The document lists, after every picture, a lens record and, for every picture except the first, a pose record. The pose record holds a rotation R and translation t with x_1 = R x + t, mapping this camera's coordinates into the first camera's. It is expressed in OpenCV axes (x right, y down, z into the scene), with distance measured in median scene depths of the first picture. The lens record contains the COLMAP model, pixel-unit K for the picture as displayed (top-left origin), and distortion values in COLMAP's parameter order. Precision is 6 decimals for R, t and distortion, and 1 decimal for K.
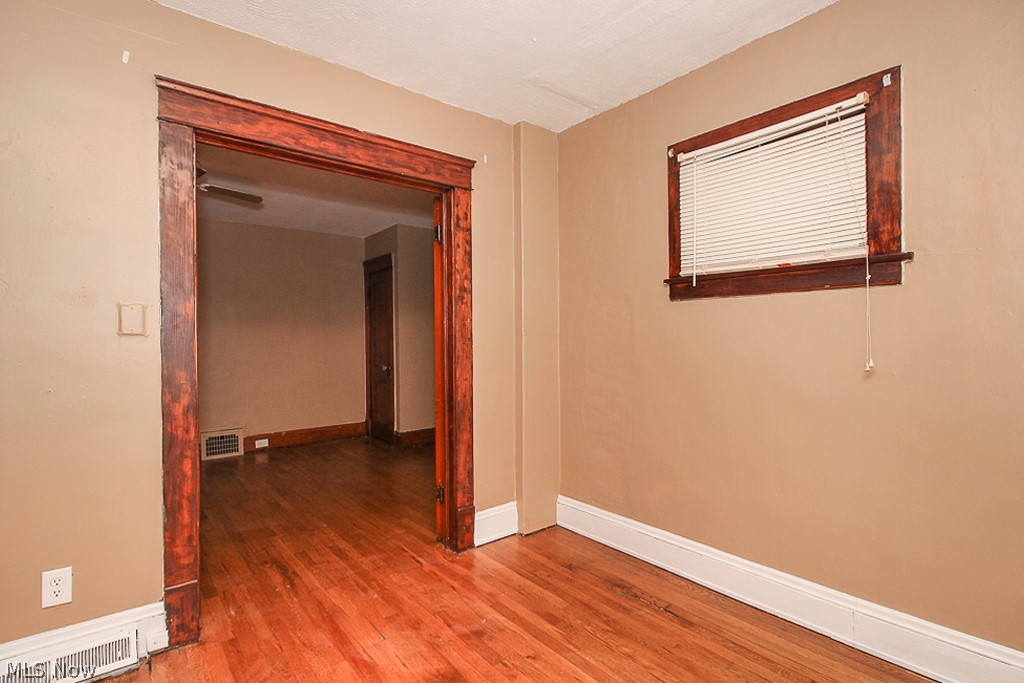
lens RADIAL K [[488.1, 0, 525.8], [0, 488.1, 339.0], [0, 0, 1]] dist [0.001041, -0.010677]
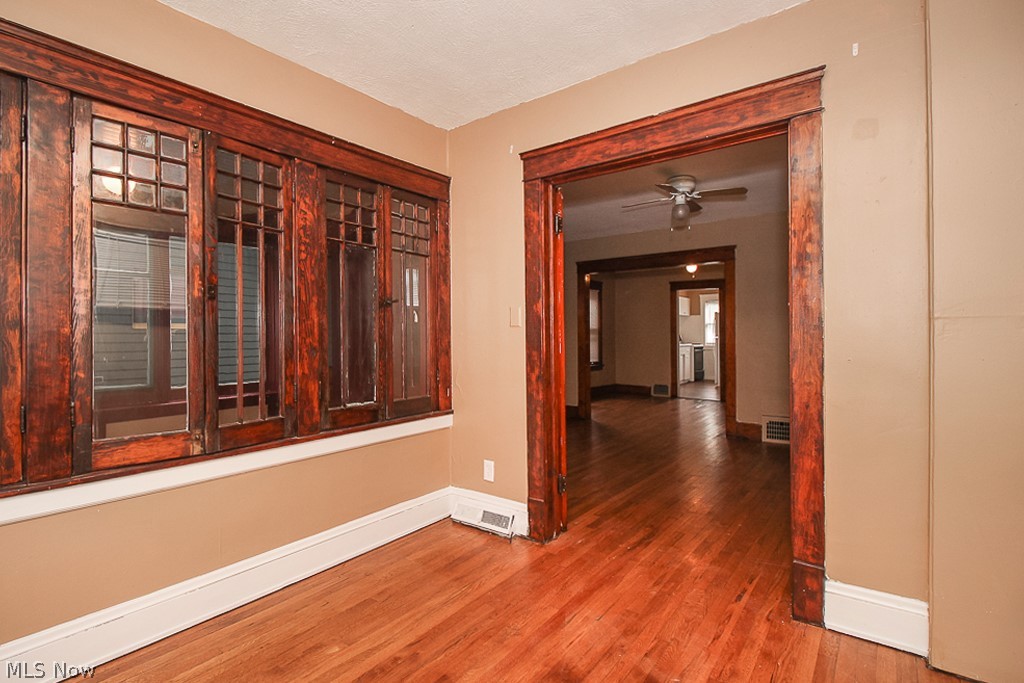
lens RADIAL K [[489.7, 0, 516.0], [0, 489.7, 334.8], [0, 0, 1]] dist [0.003322, -0.010323]
pose [[0.217412, 0.008632, -0.976042, 0.524864], [0.007217, 0.999919, 0.010451, 0.001594], [0.976053, -0.009316, 0.217332, 0.475585]]
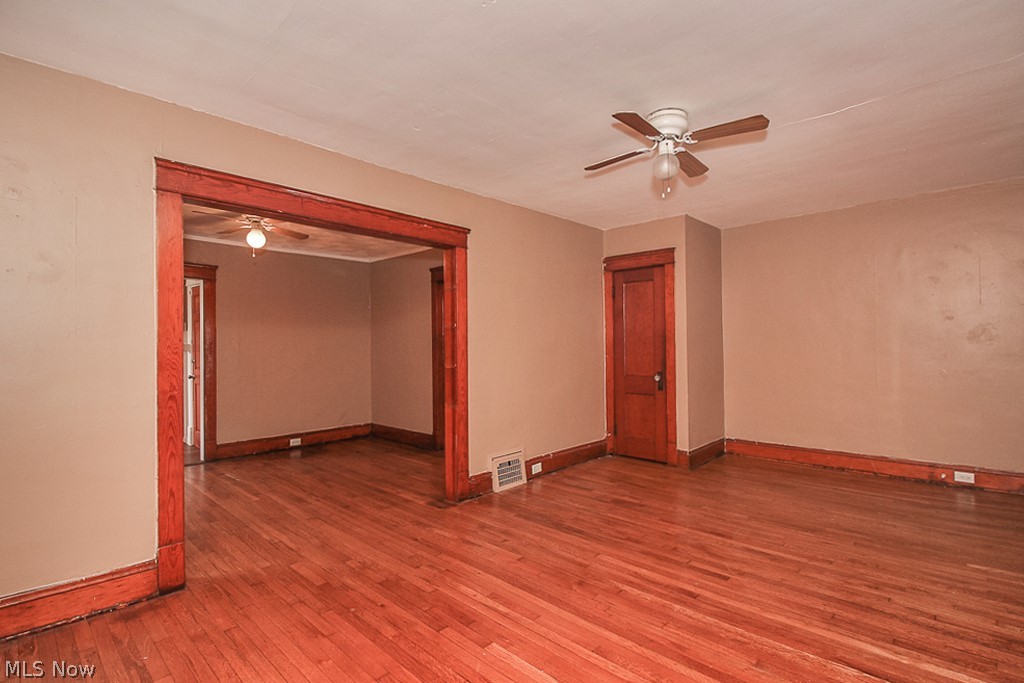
lens RADIAL K [[489.7, 0, 516.0], [0, 489.7, 334.8], [0, 0, 1]] dist [0.003322, -0.010323]
pose [[0.993807, 0.006197, 0.110950, -1.438944], [-0.004628, 0.999886, -0.014390, -0.007186], [-0.111027, 0.013788, 0.993722, 0.338939]]
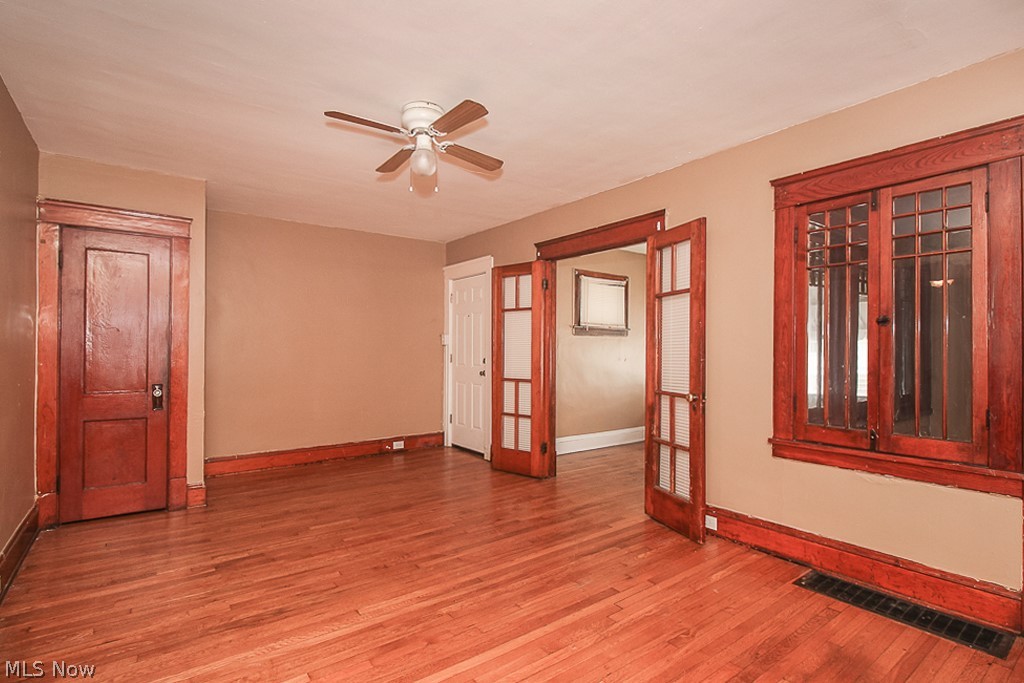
lens RADIAL K [[489.7, 0, 516.0], [0, 489.7, 334.8], [0, 0, 1]] dist [0.003322, -0.010323]
pose [[0.058594, 0.039886, 0.997485, -2.026460], [-0.008906, 0.999183, -0.039431, 0.012923], [-0.998242, -0.006573, 0.058901, 1.129000]]
